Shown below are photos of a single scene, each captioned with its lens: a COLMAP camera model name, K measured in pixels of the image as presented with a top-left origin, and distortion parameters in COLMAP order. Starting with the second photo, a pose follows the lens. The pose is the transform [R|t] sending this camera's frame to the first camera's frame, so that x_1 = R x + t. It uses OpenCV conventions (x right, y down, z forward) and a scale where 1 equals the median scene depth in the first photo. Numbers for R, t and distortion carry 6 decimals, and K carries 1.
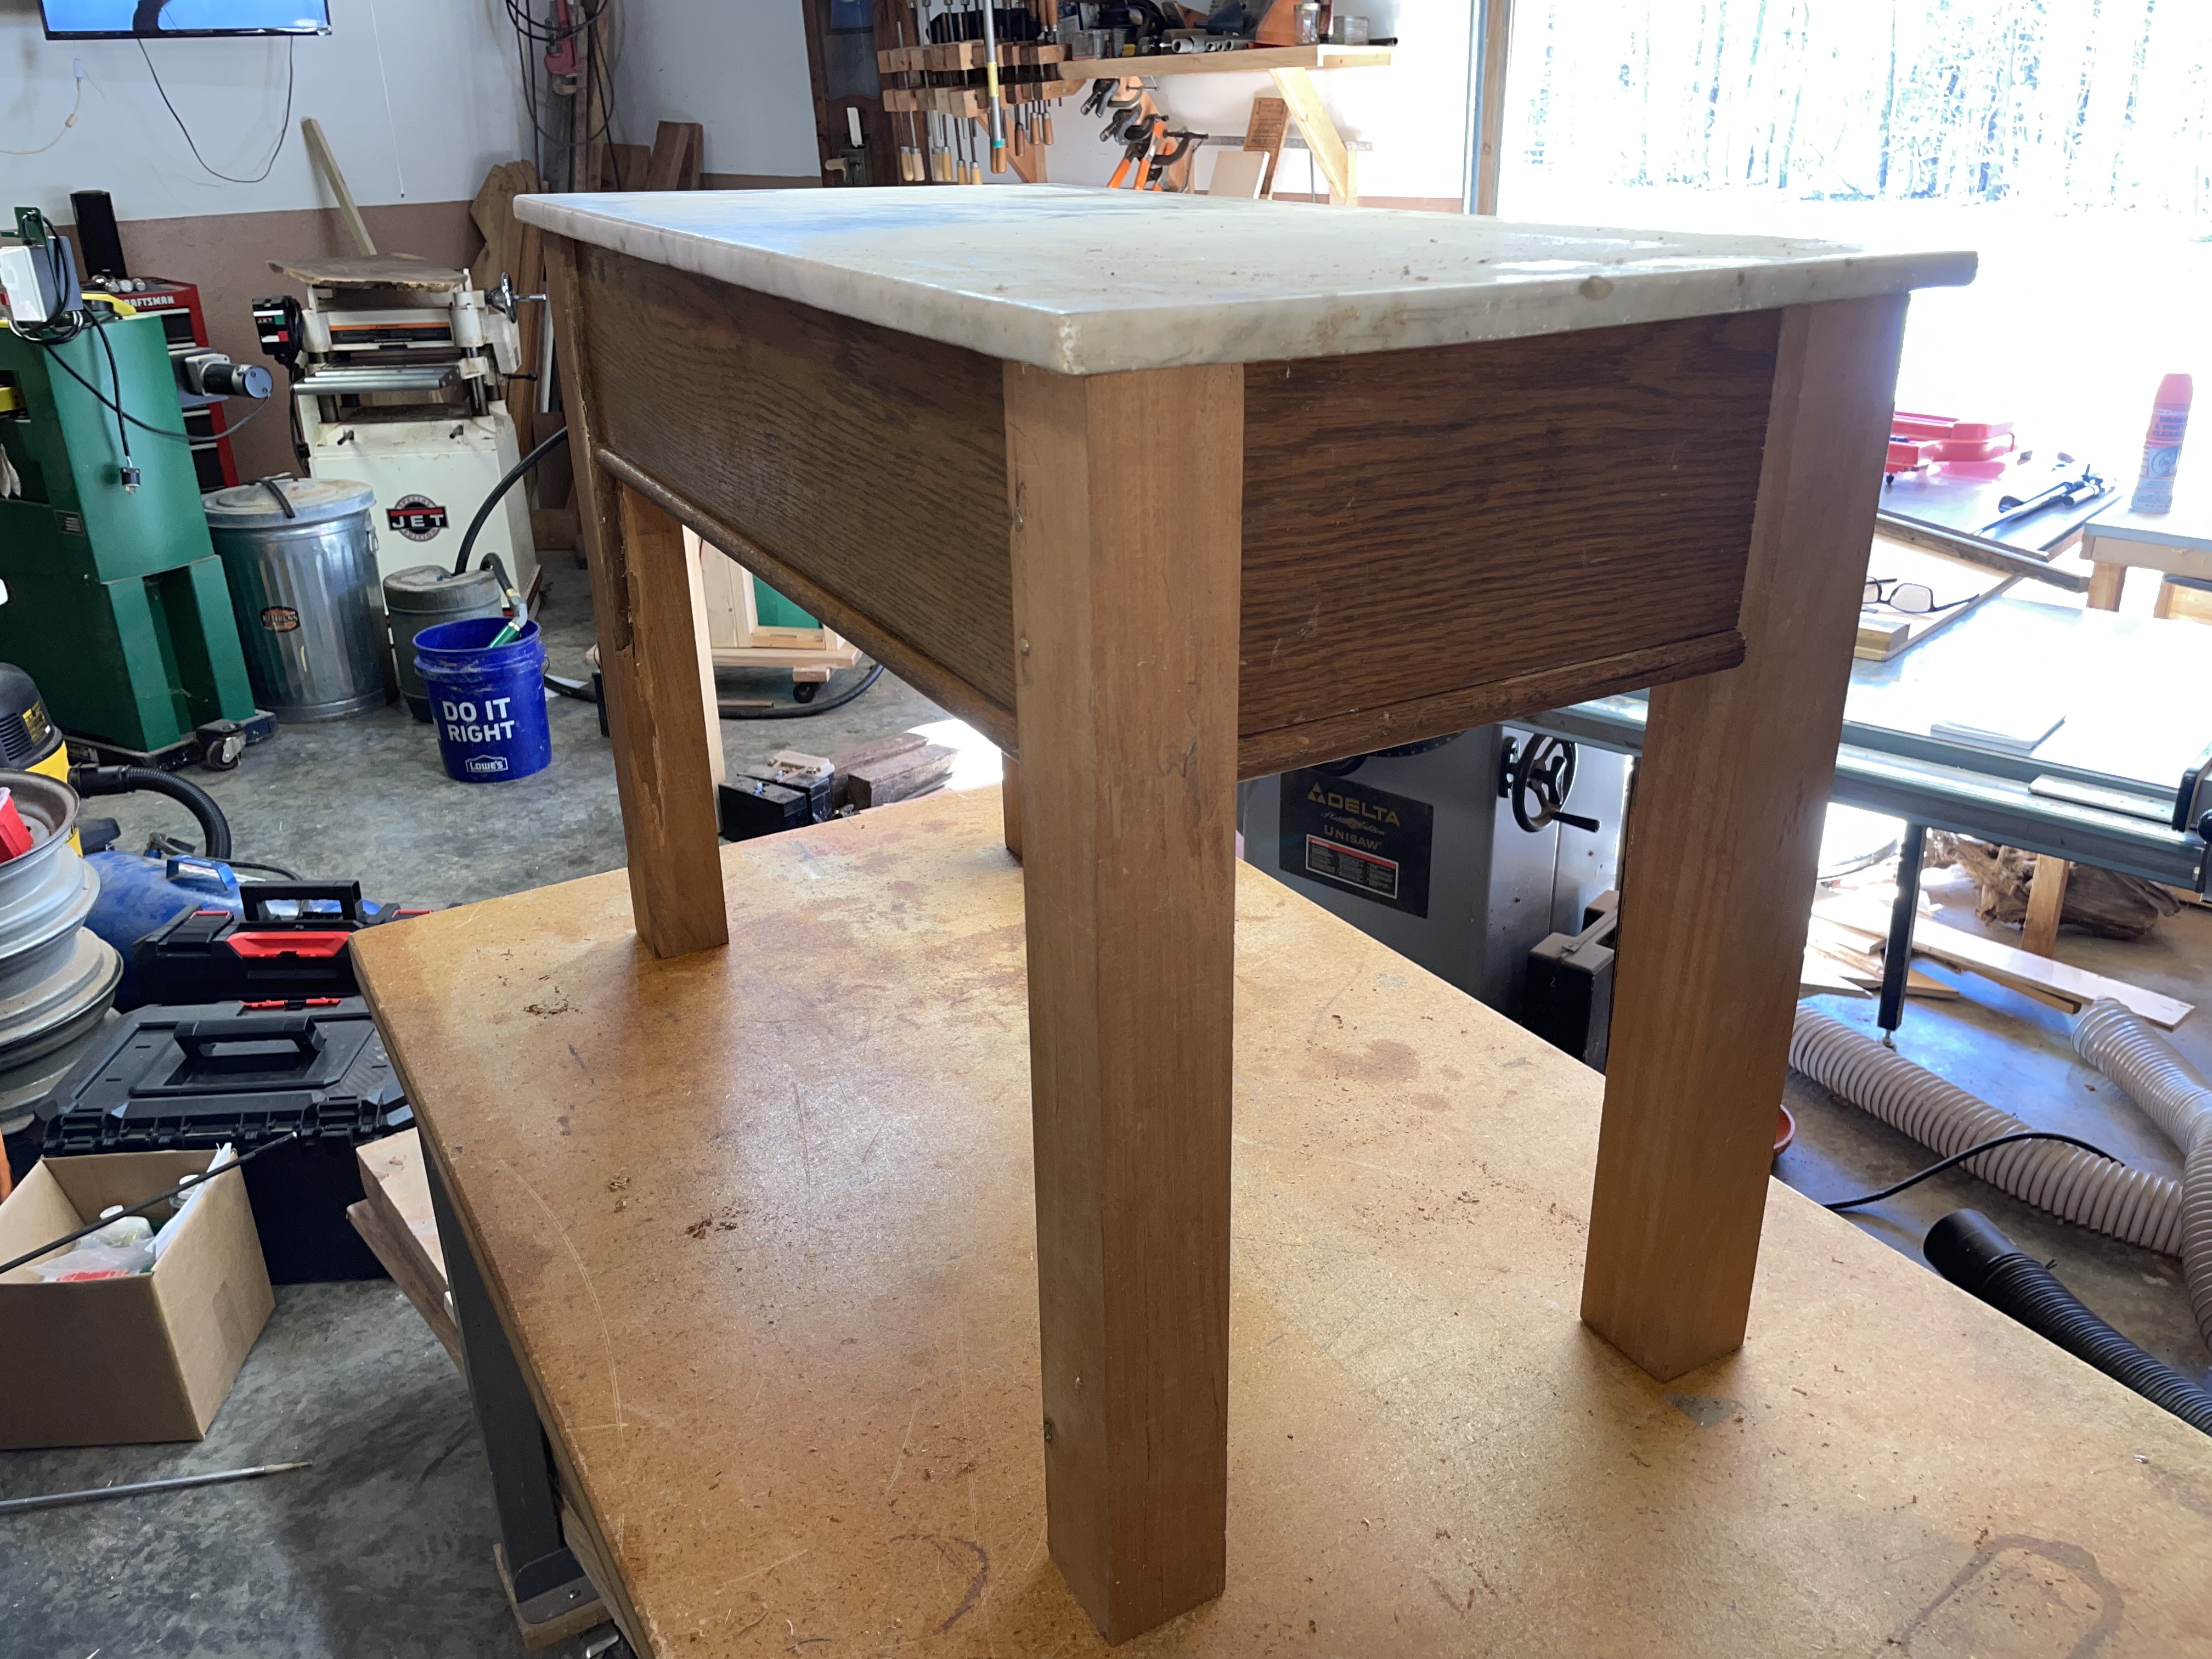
lens RADIAL K [[1677.3, 0, 1116.3], [0, 1677.3, 811.0], [0, 0, 1]] dist [0.083735, -0.112192]
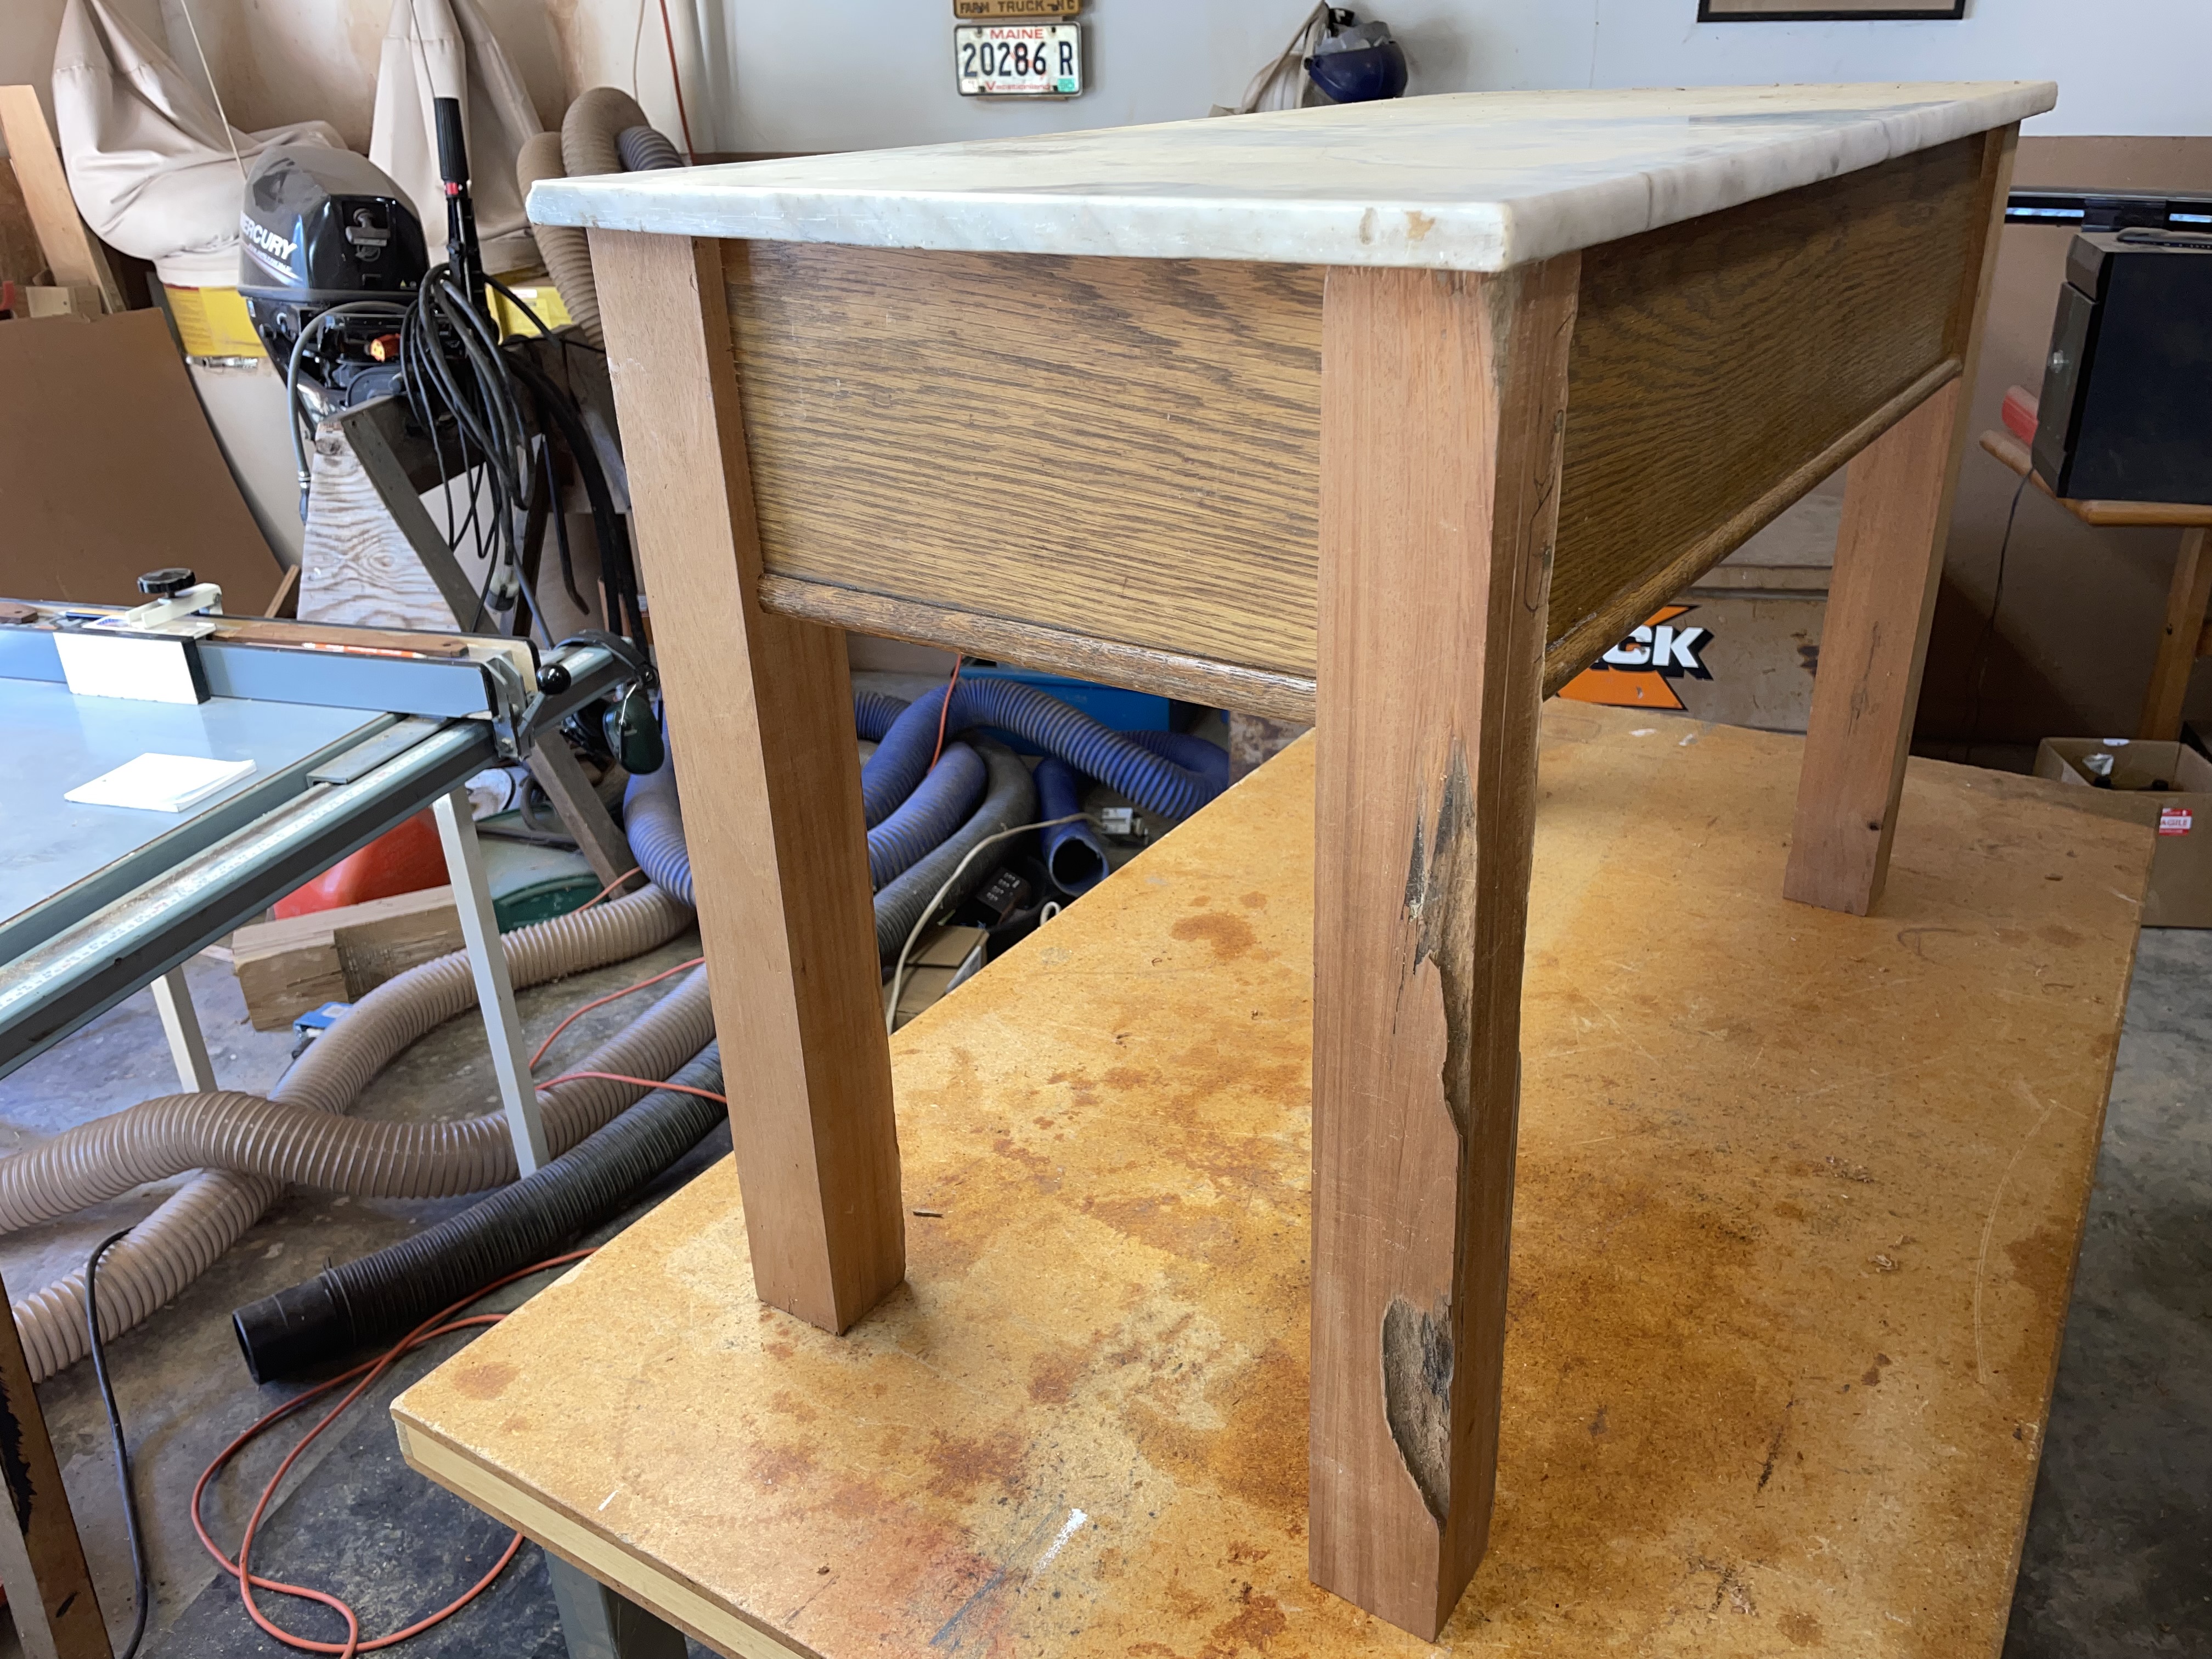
lens RADIAL K [[1677.3, 0, 1128.5], [0, 1677.3, 825.7], [0, 0, 1]] dist [0.083735, -0.112192]
pose [[-0.442003, -0.356898, 0.822956, -0.183375], [0.382122, 0.755116, 0.532712, -0.133598], [-0.811552, 0.549930, -0.197385, 0.331017]]
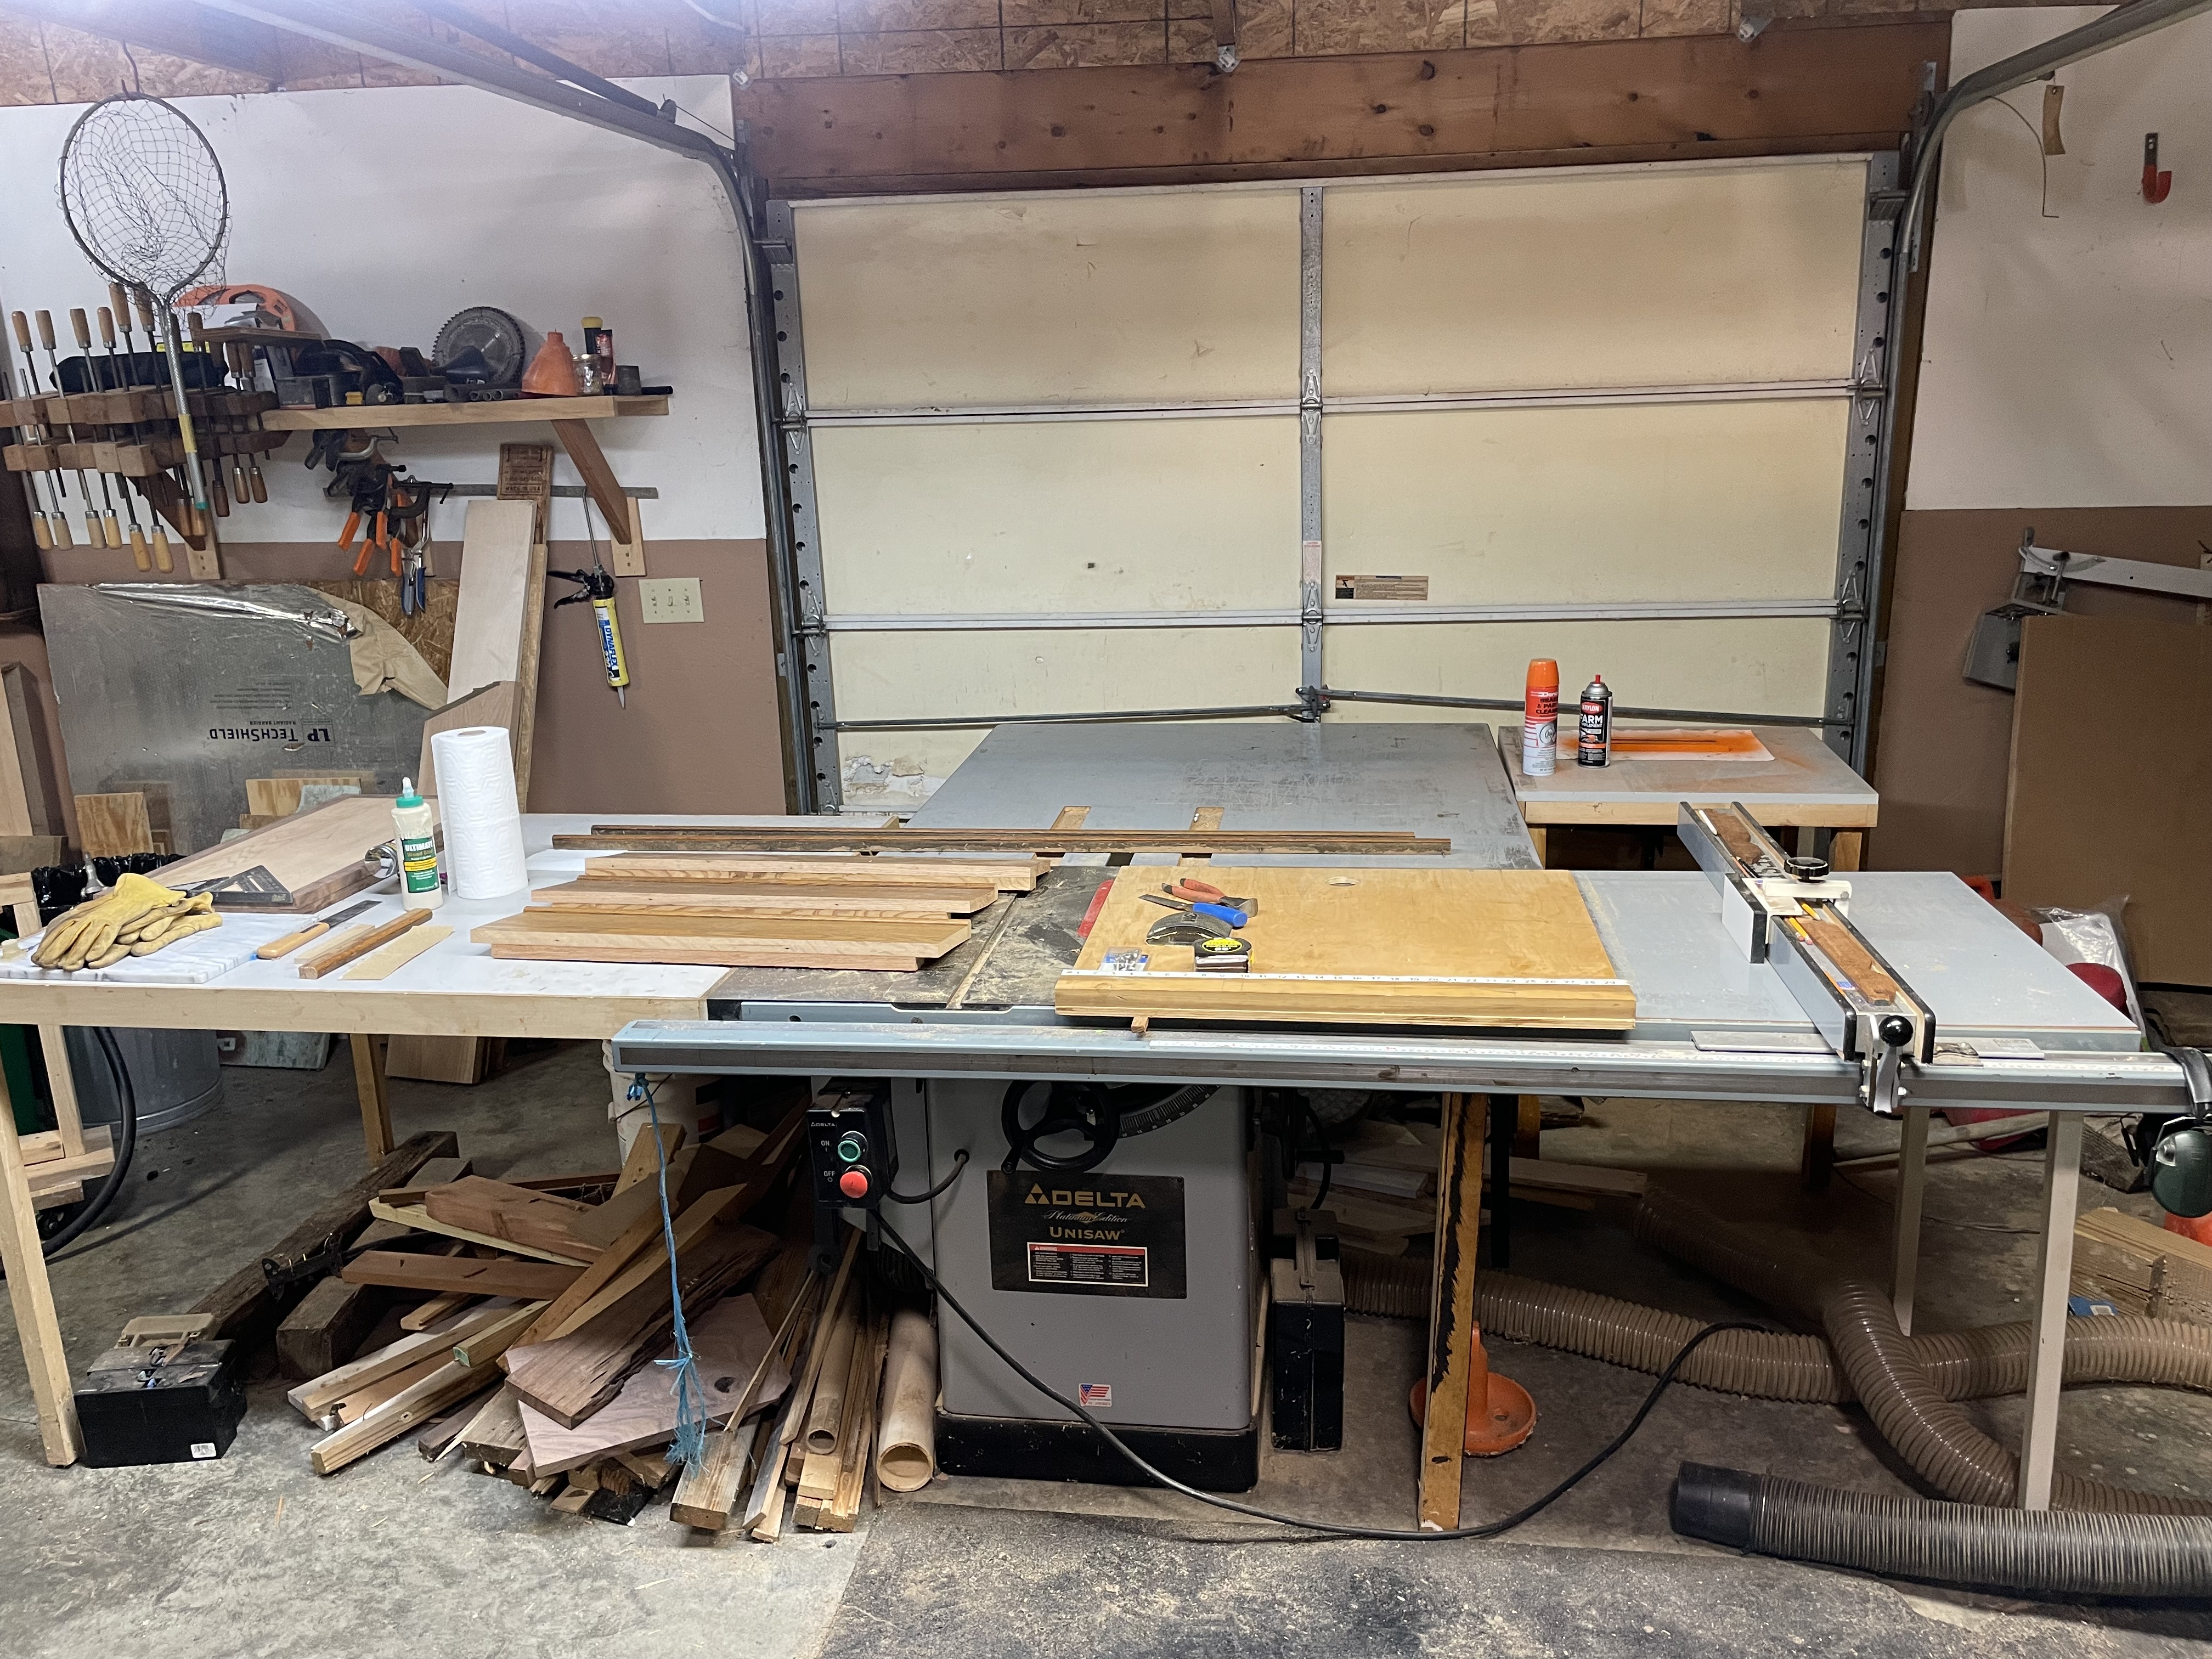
lens RADIAL K [[1677.3, 0, 1103.0], [0, 1677.3, 822.5], [0, 0, 1]] dist [0.083735, -0.112192]
pose [[0.825499, -0.150881, 0.543862, -0.188832], [0.232371, 0.969004, -0.083878, -0.072380], [-0.514349, 0.195619, 0.834972, 0.109308]]
